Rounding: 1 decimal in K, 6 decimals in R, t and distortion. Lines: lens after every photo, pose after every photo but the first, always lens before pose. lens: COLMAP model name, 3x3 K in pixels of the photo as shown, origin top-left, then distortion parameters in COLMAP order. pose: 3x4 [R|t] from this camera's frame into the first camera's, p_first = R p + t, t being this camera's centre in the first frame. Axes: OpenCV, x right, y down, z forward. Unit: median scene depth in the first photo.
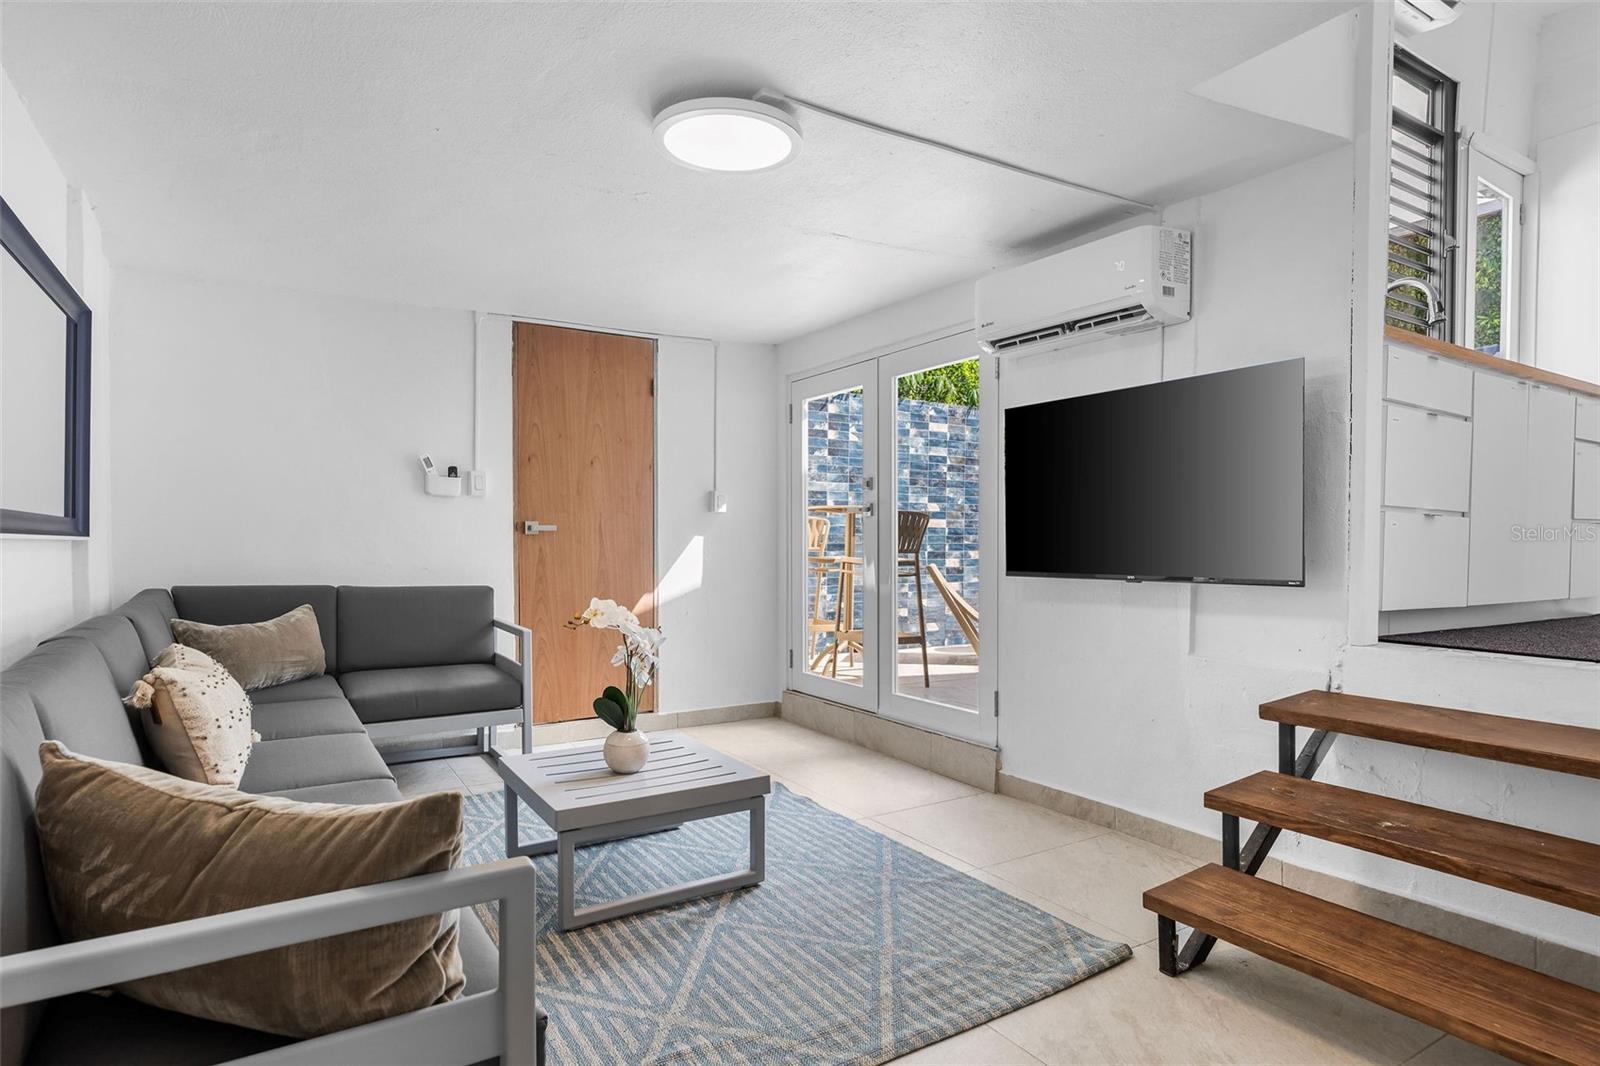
lens RADIAL K [[848.6, 0, 807.7], [0, 848.6, 537.4], [0, 0, 1]] dist [-0.001681, -0.001117]
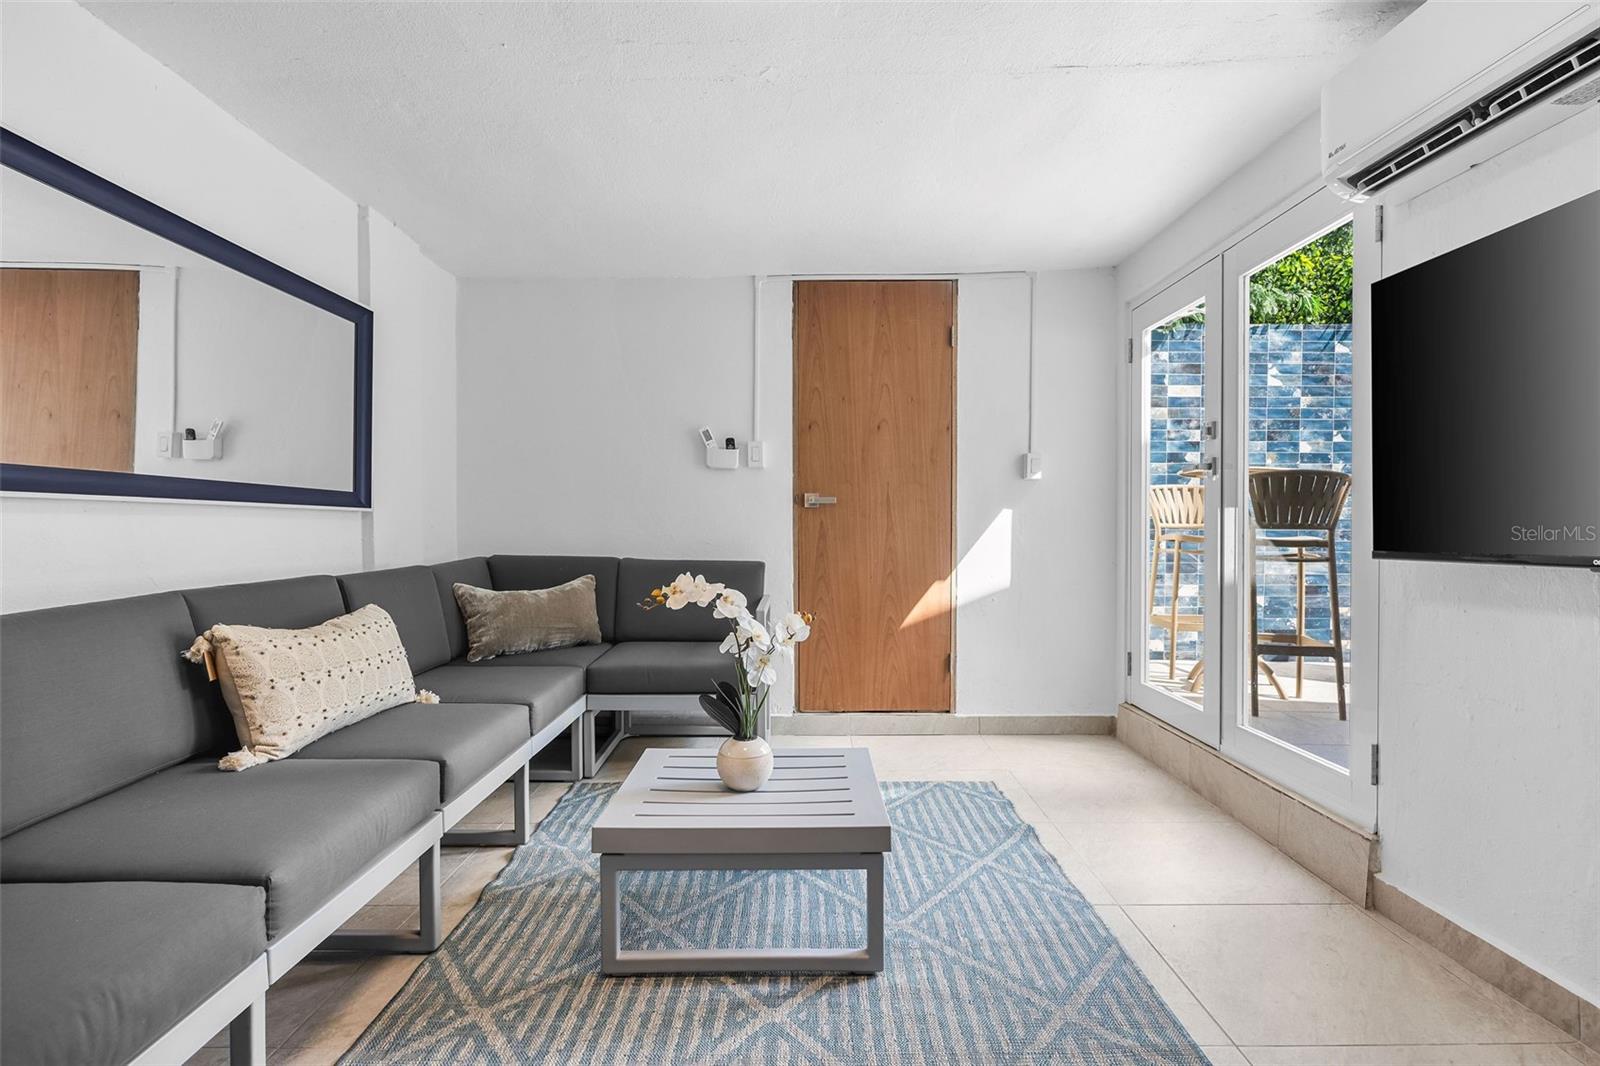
lens RADIAL K [[848.6, 0, 797.8], [0, 848.6, 529.0], [0, 0, 1]] dist [-0.001681, -0.001117]
pose [[0.850633, -0.000064, -0.525761, 0.184459], [0.004650, 0.999962, 0.007401, 0.016156], [0.525740, -0.008740, 0.850600, 0.244051]]
